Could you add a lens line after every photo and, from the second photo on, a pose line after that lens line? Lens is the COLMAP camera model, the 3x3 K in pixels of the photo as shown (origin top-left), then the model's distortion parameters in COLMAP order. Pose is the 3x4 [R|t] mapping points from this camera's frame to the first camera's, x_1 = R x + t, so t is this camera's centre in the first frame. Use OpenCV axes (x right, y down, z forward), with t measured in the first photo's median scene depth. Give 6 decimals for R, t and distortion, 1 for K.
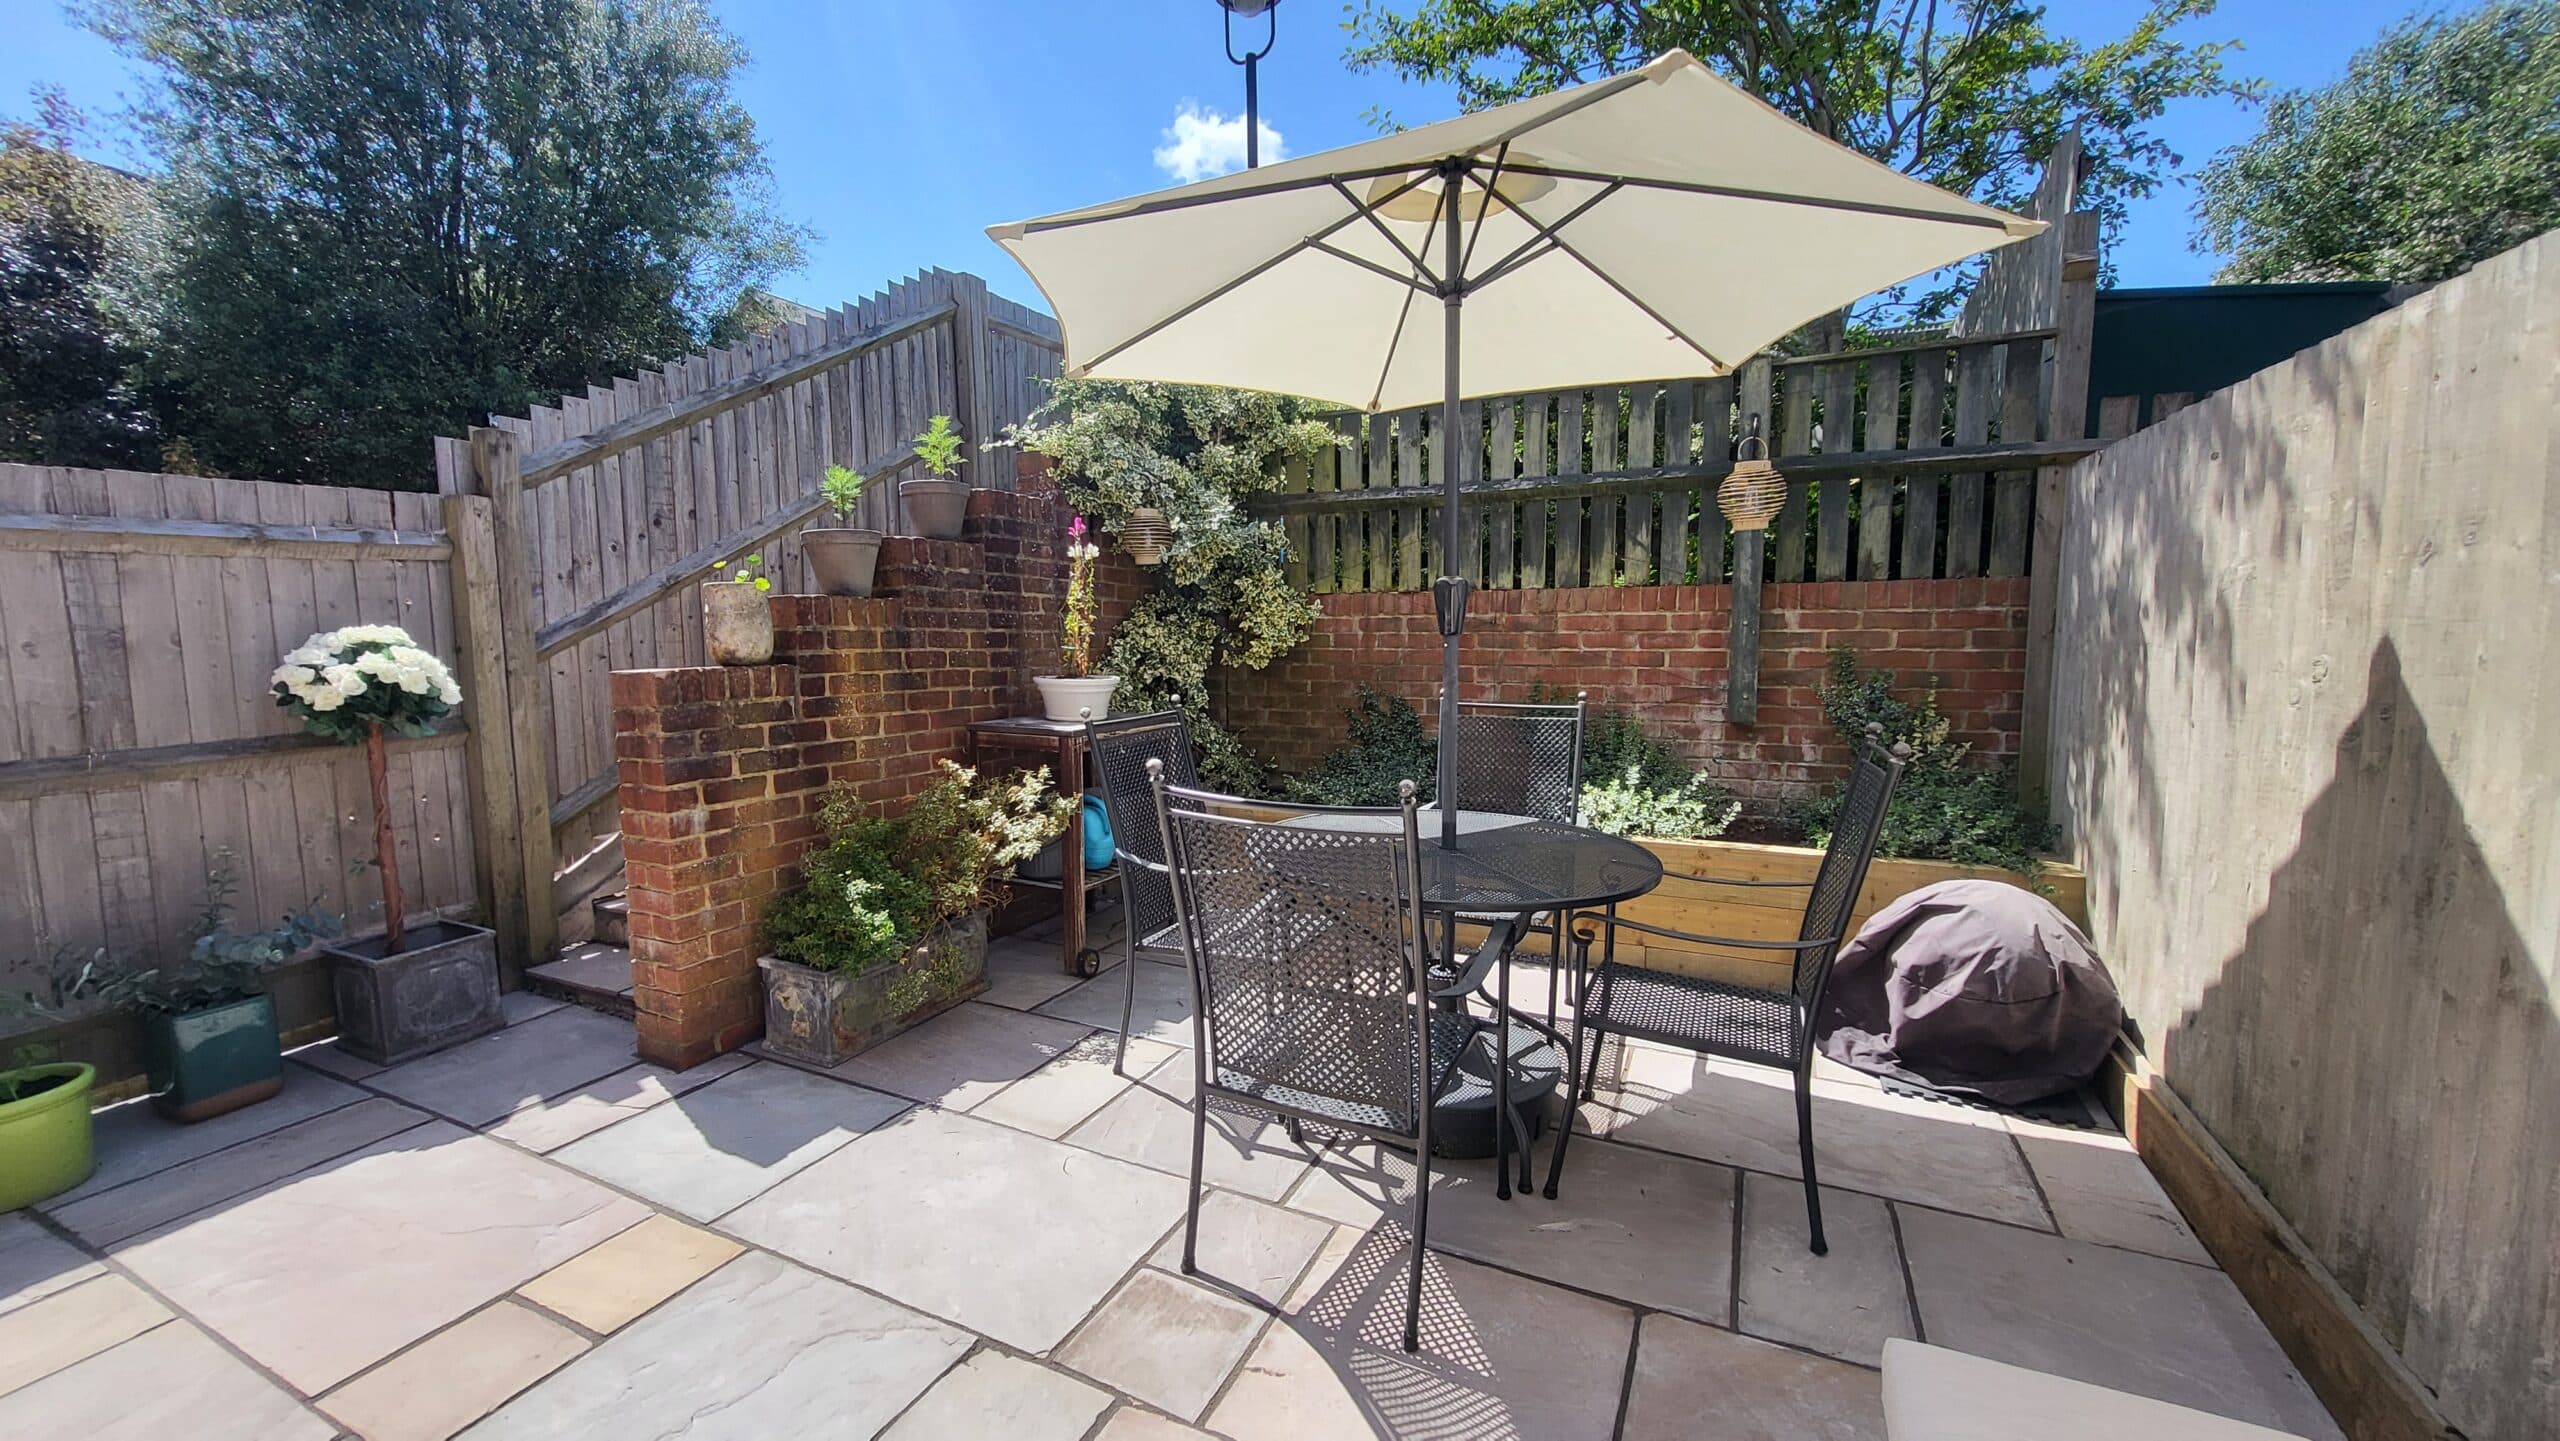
lens RADIAL K [[1005.9, 0, 1262.6], [0, 1005.9, 736.9], [0, 0, 1]] dist [0.003100, -0.000425]
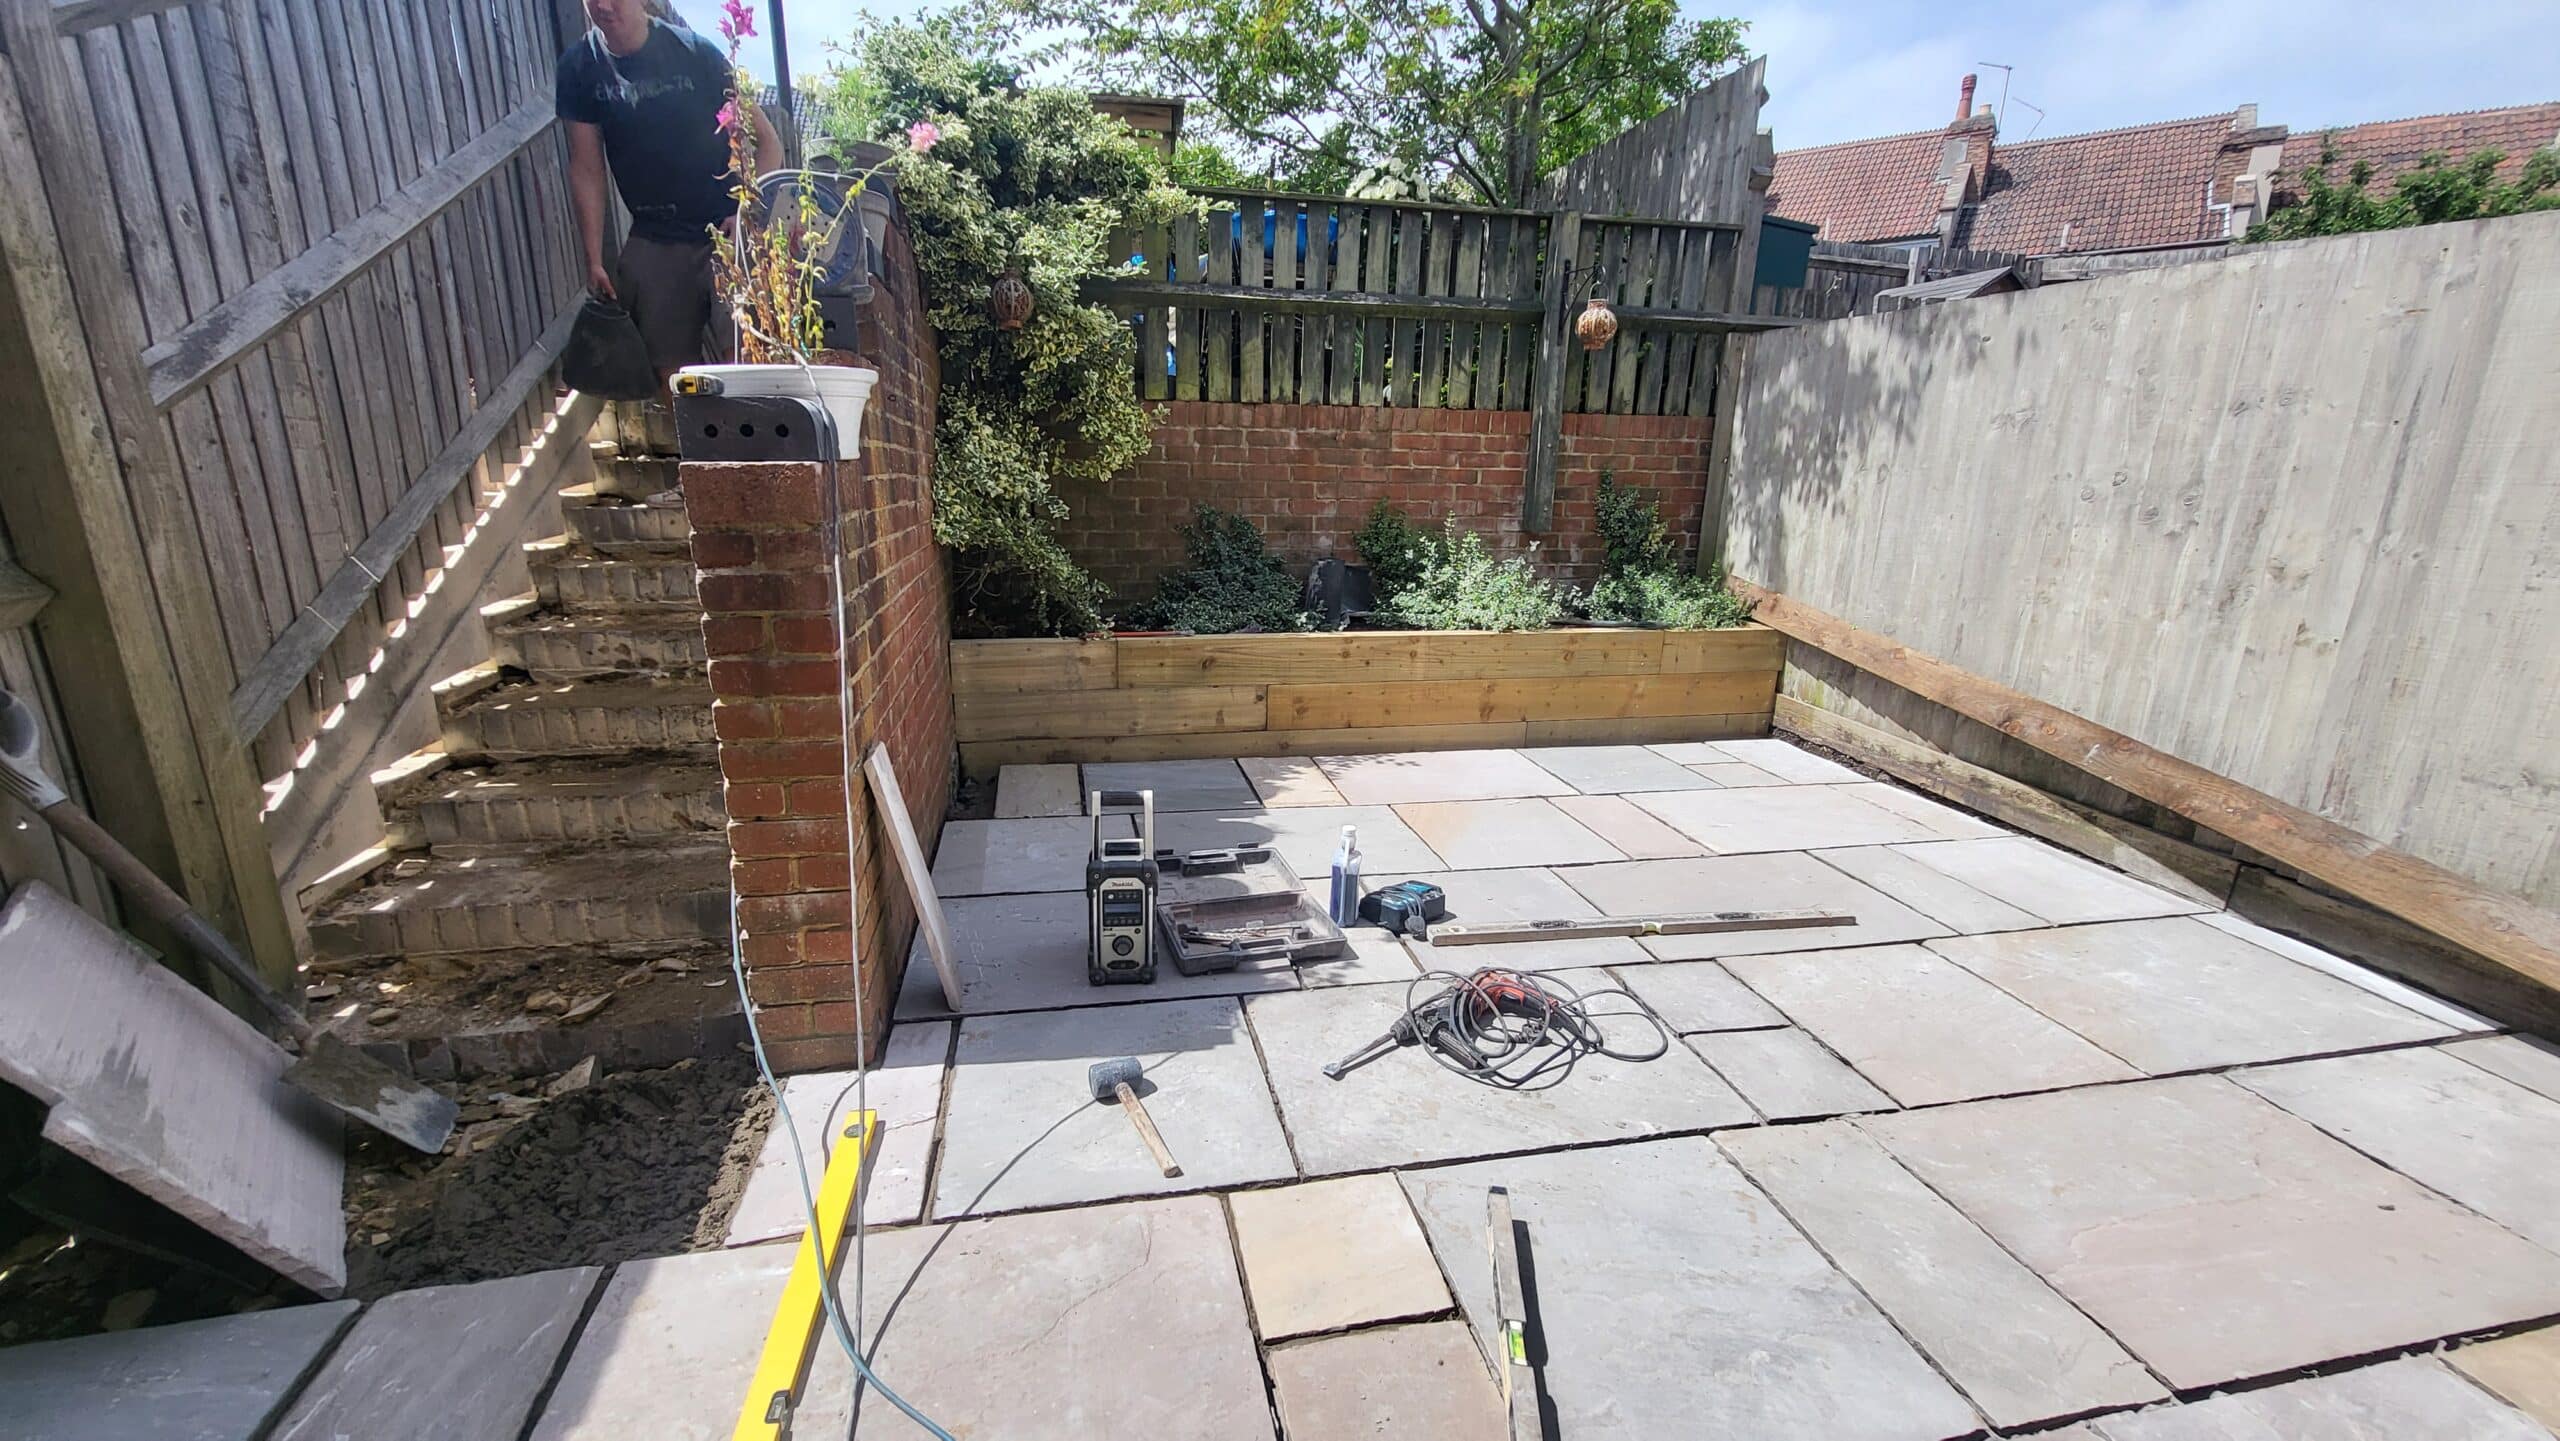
lens RADIAL K [[1001.3, 0, 1262.1], [0, 1001.3, 735.8], [0, 0, 1]] dist [0.010292, -0.004625]
pose [[0.785057, -0.141672, 0.603005, -0.558410], [0.041207, 0.983282, 0.177368, -0.000001], [-0.618052, -0.114396, 0.777770, 0.246530]]
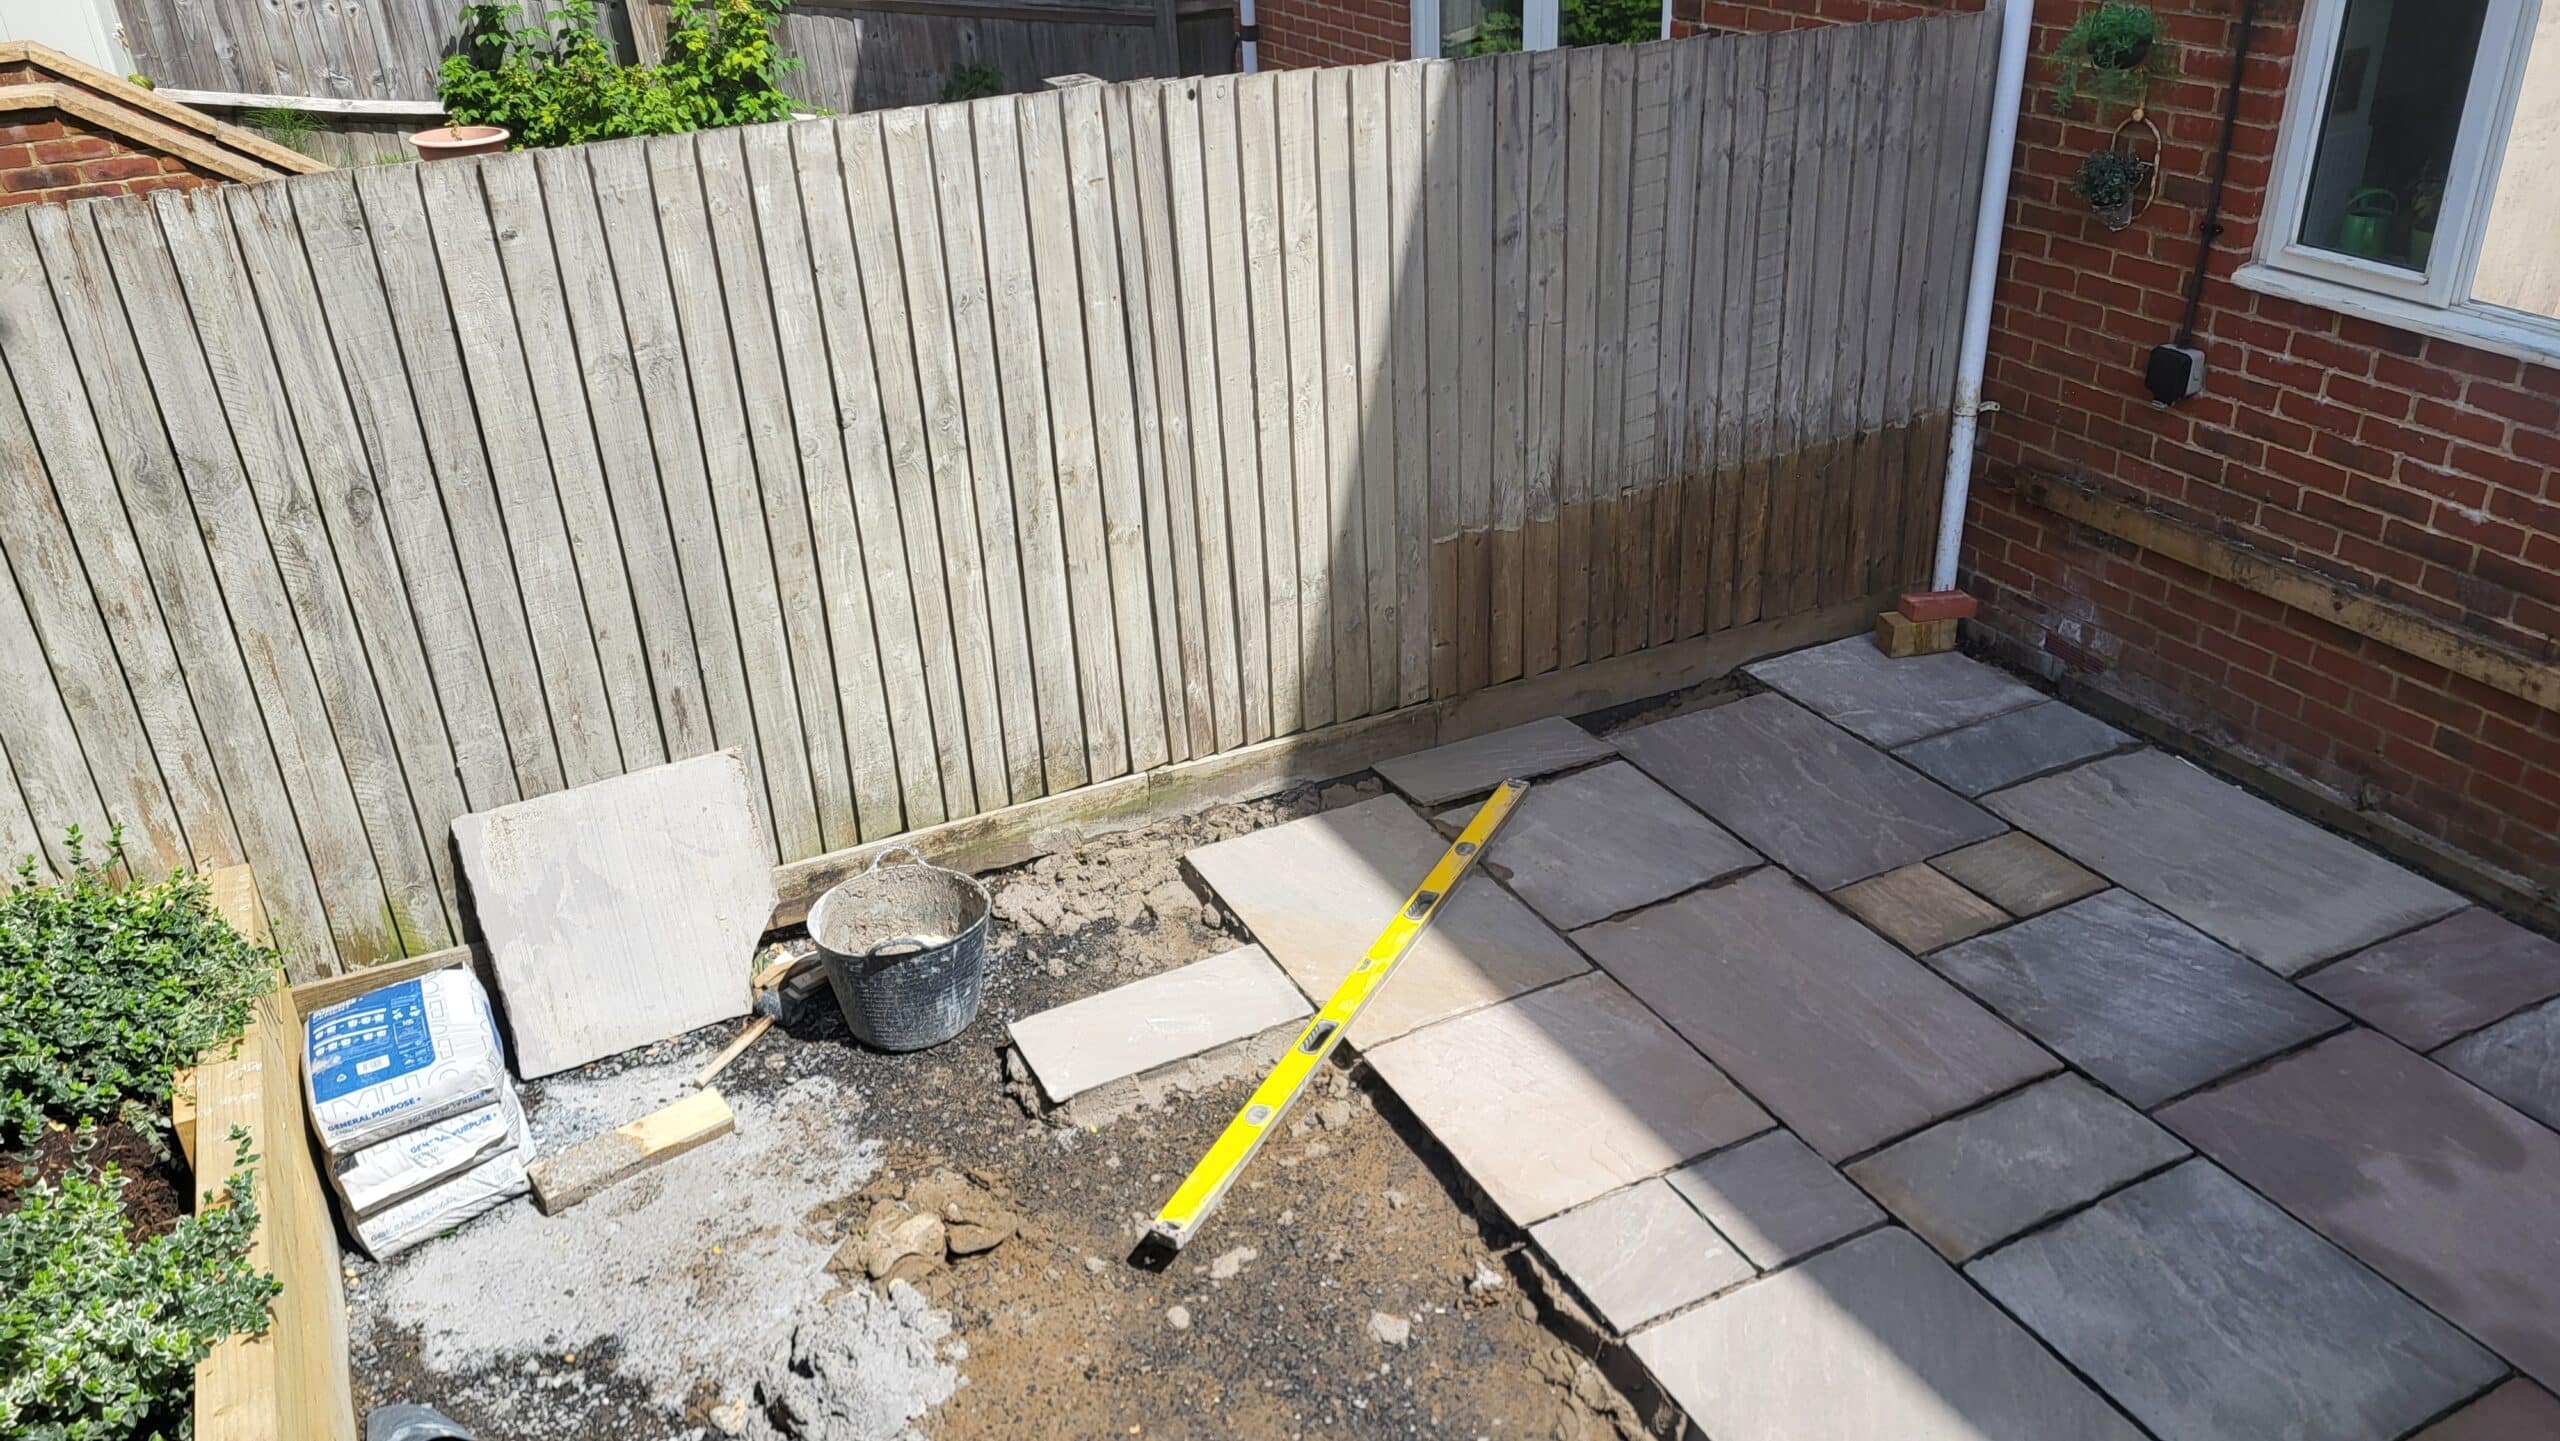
lens RADIAL K [[1936.7, 0, 1310.0], [0, 1936.7, 682.1], [0, 0, 1]] dist [0.045701, -0.001825]
pose [[-0.805872, -0.232572, 0.544500, -0.314183], [0.107678, 0.846722, 0.521026, -0.432436], [-0.582216, 0.478511, -0.657307, 1.089433]]
